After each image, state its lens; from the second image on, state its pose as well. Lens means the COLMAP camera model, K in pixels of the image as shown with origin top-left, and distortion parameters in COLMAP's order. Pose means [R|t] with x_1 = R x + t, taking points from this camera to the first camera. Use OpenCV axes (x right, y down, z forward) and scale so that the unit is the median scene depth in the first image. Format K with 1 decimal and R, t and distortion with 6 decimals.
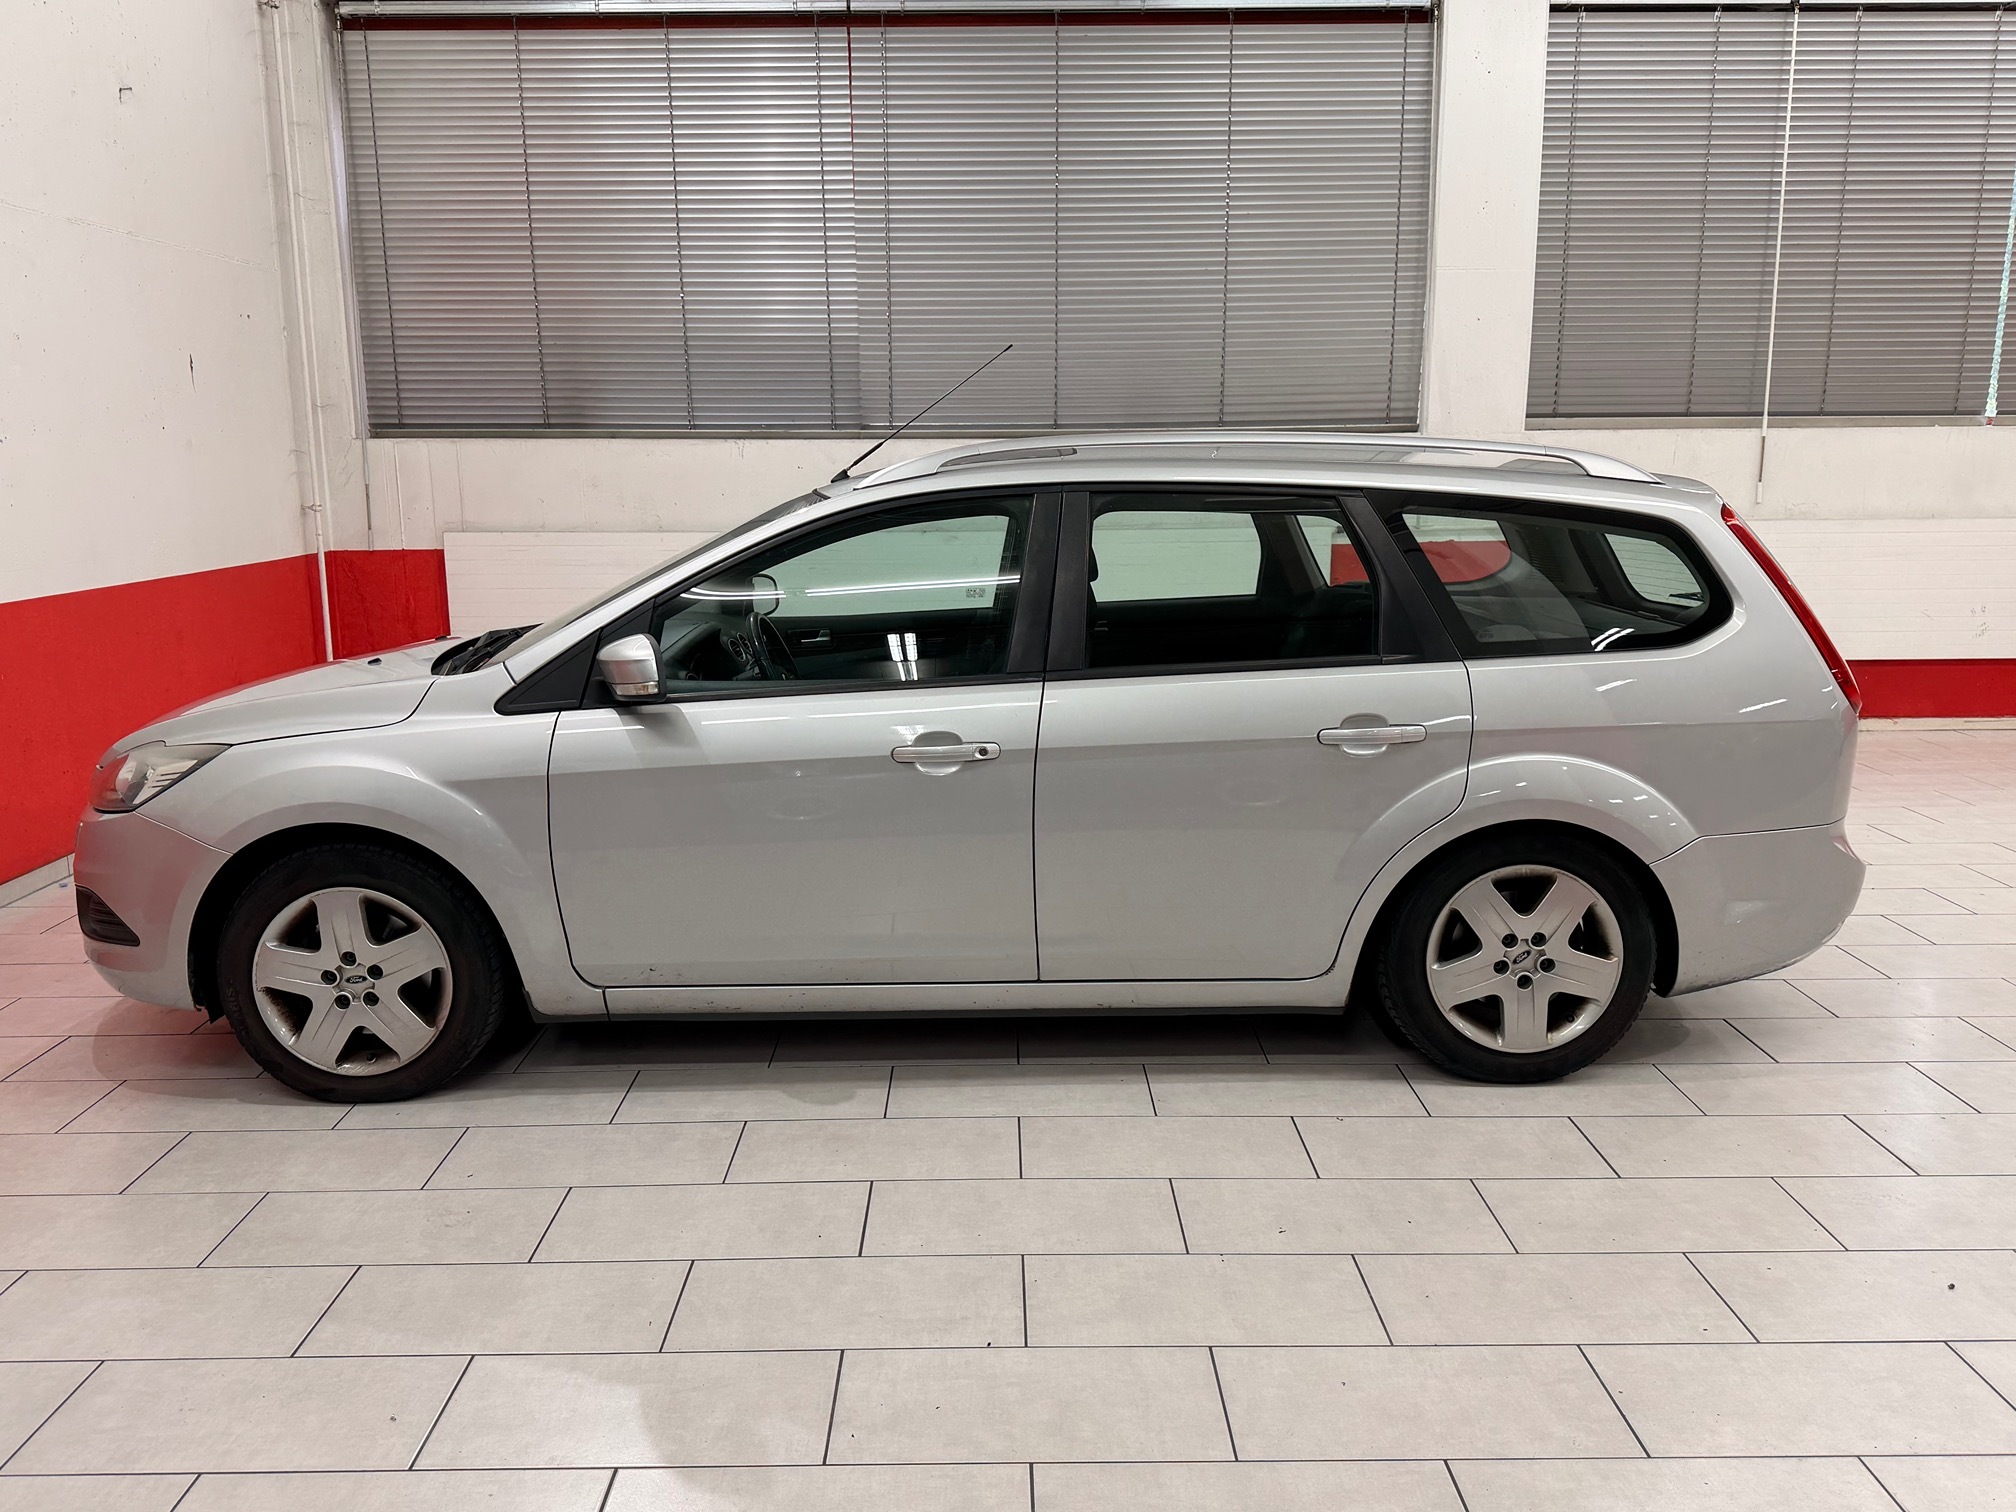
lens RADIAL K [[1528.9, 0, 1015.4], [0, 1528.9, 769.4], [0, 0, 1]] dist [0.039607, -0.026649]
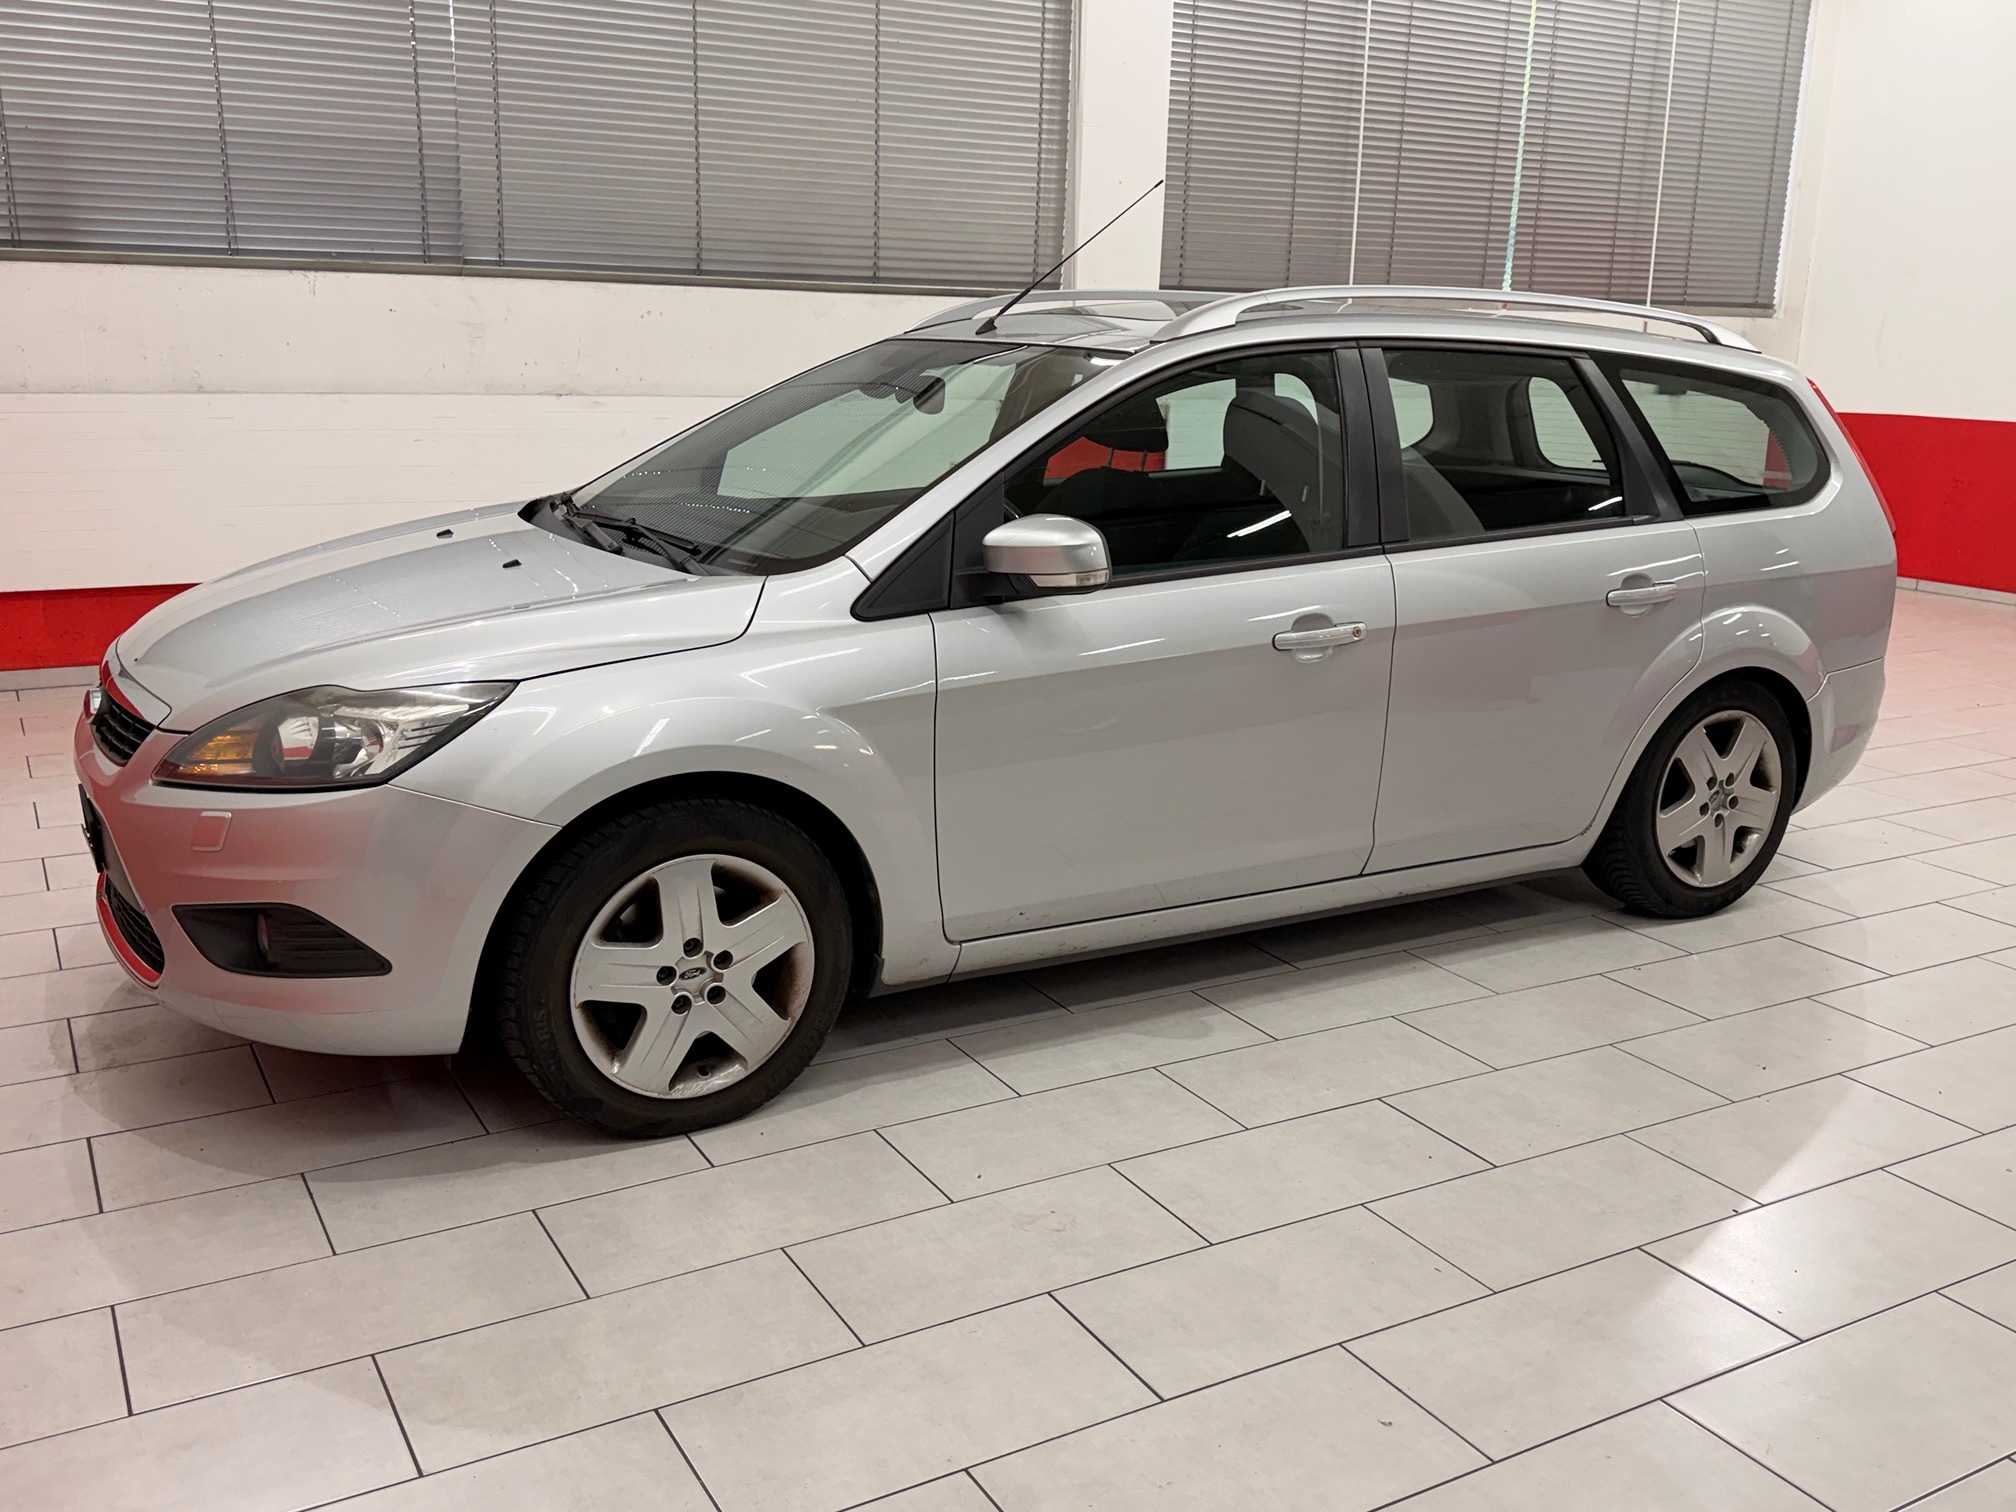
lens RADIAL K [[1748.2, 0, 991.8], [0, 1748.2, 755.8], [0, 0, 1]] dist [0.046101, -0.070998]
pose [[0.885084, -0.088877, 0.456866, -0.676370], [0.068179, 0.995768, 0.061630, -0.016377], [-0.460410, -0.023399, 0.887398, 0.149391]]
